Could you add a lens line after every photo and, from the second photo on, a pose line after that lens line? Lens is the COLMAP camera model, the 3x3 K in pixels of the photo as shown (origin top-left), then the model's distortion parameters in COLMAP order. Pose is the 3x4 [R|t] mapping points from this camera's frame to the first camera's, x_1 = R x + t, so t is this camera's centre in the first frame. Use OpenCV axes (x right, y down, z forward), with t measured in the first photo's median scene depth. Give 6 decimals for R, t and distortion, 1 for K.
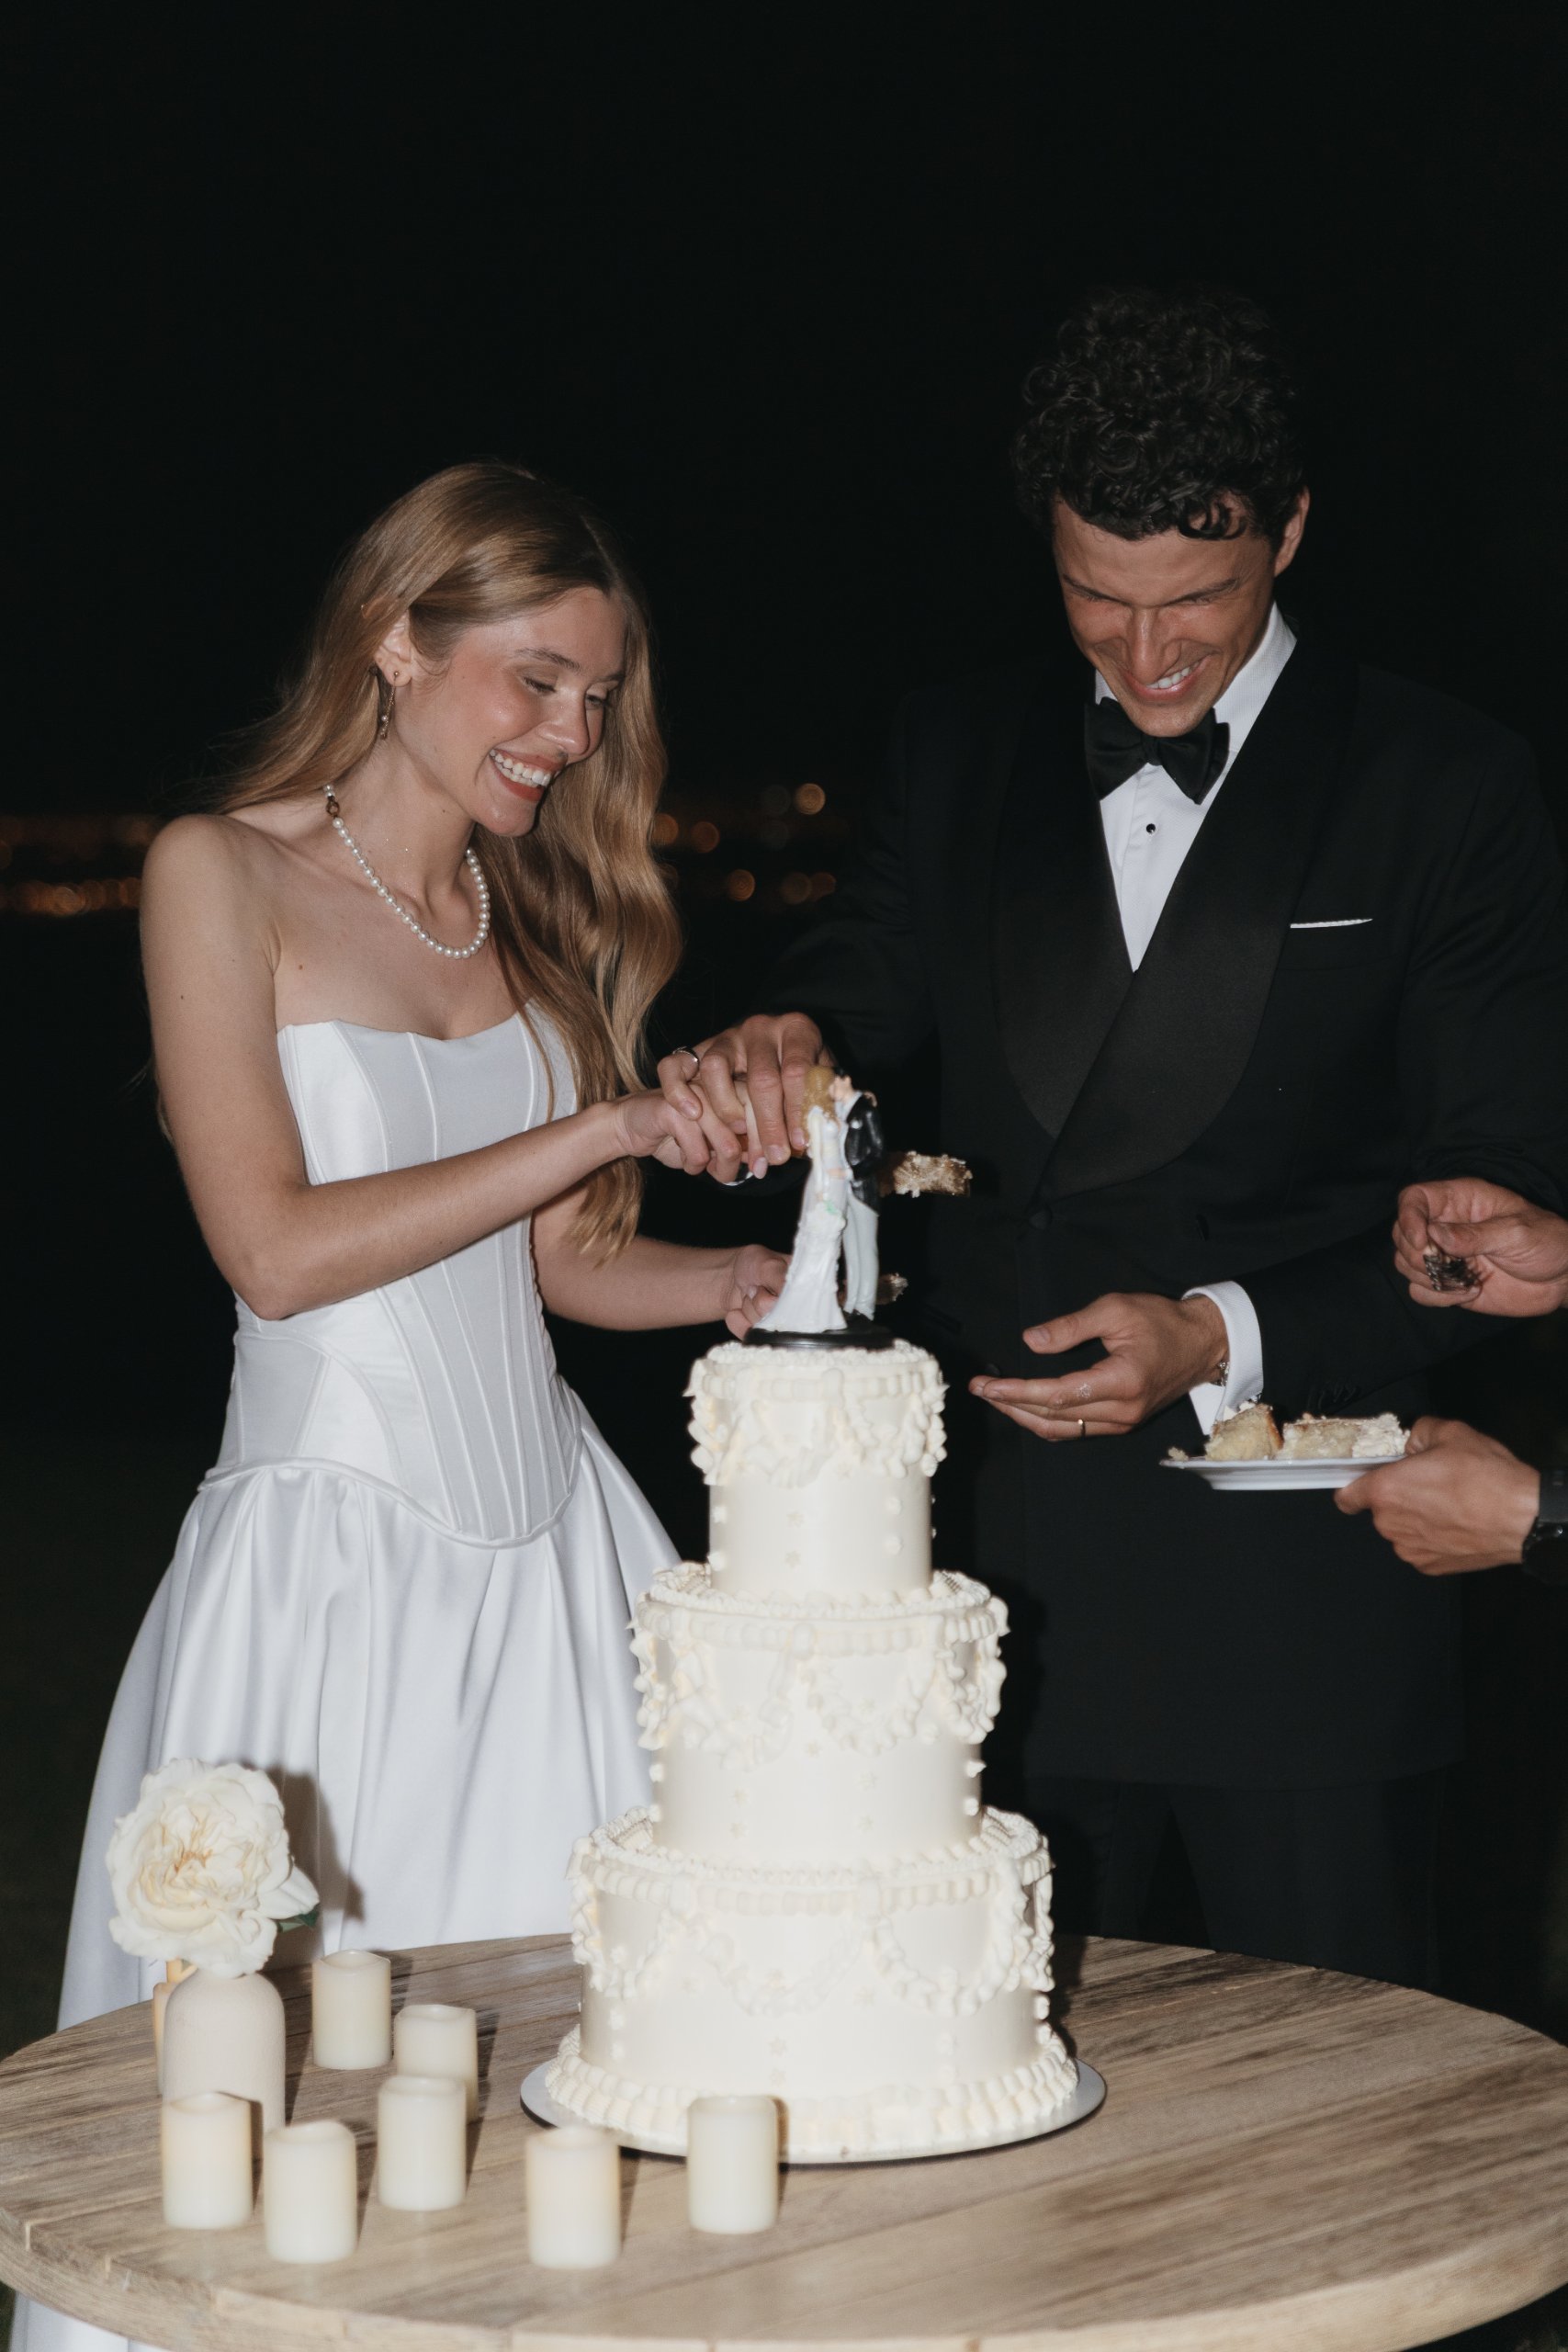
lens RADIAL K [[4704.3, 0, 784.0], [0, 4704.3, 1176.0], [0, 0, 1]] dist [-0.039439, -0.170462]
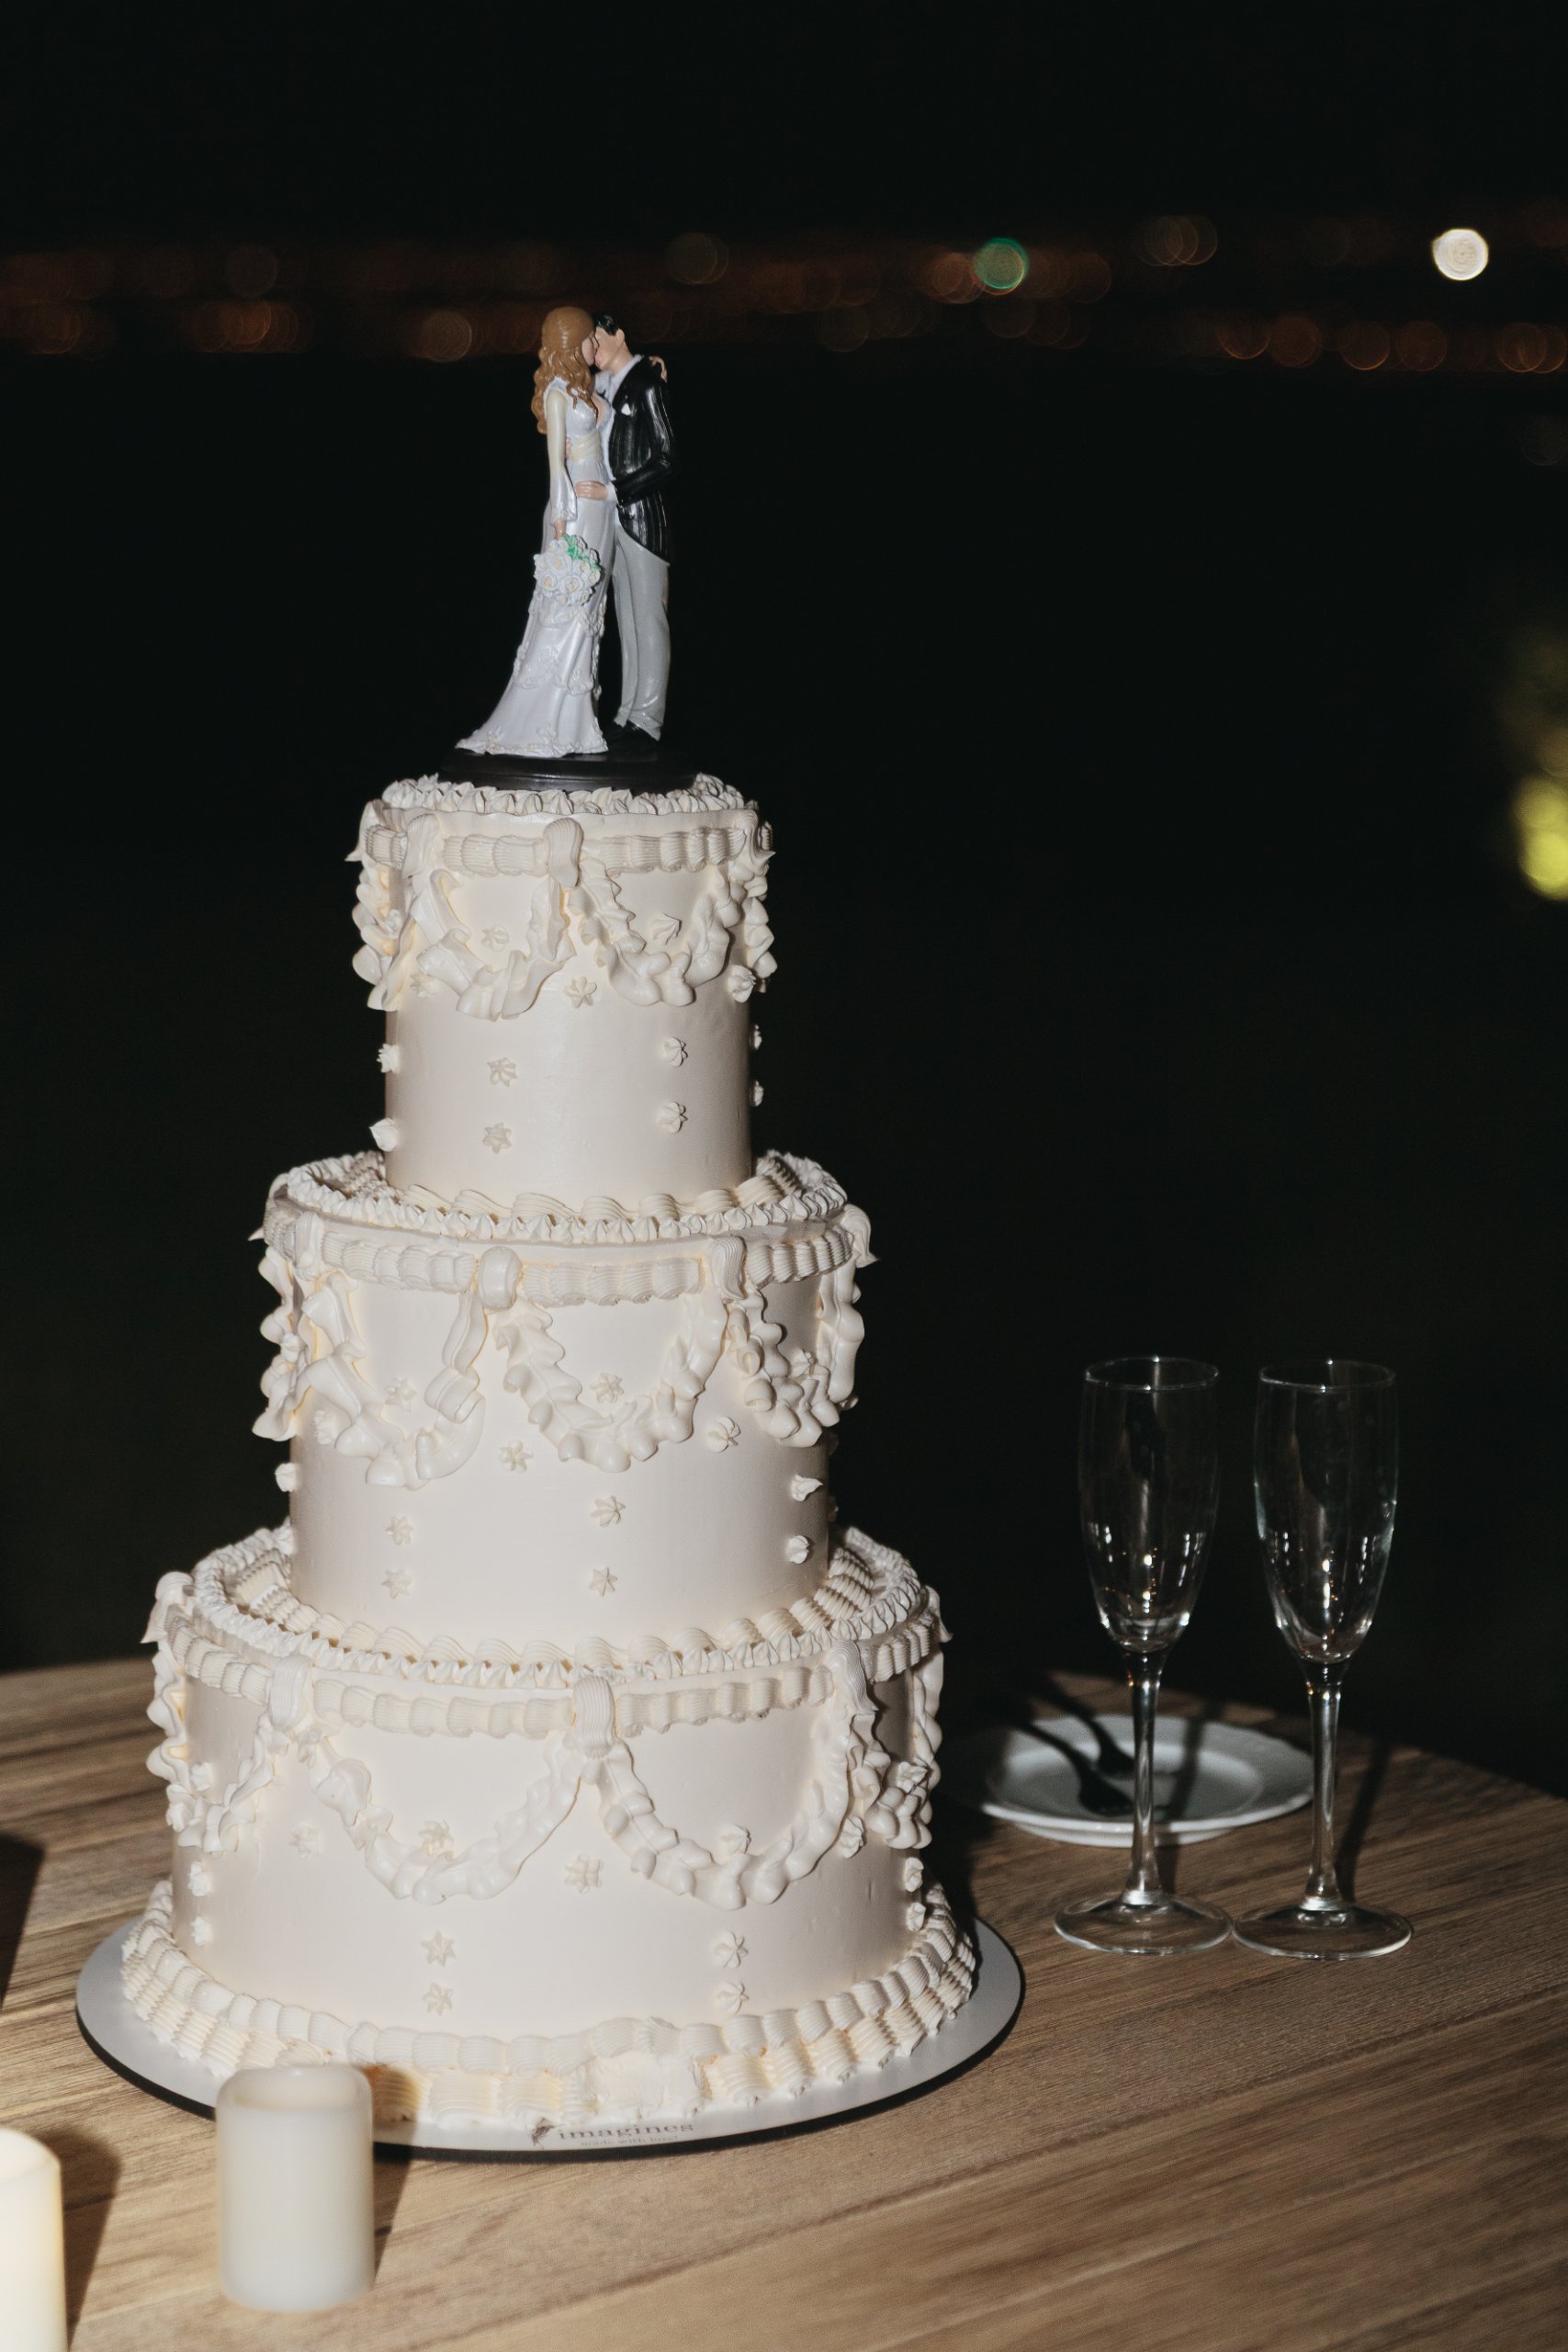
lens RADIAL K [[4704.3, 0, 784.0], [0, 4704.3, 1176.0], [0, 0, 1]] dist [-0.039439, -0.170462]
pose [[0.996799, 0.024896, -0.075969, 0.083485], [-0.015568, 0.992530, 0.121002, 0.013172], [0.078414, -0.119433, 0.989741, 0.408262]]
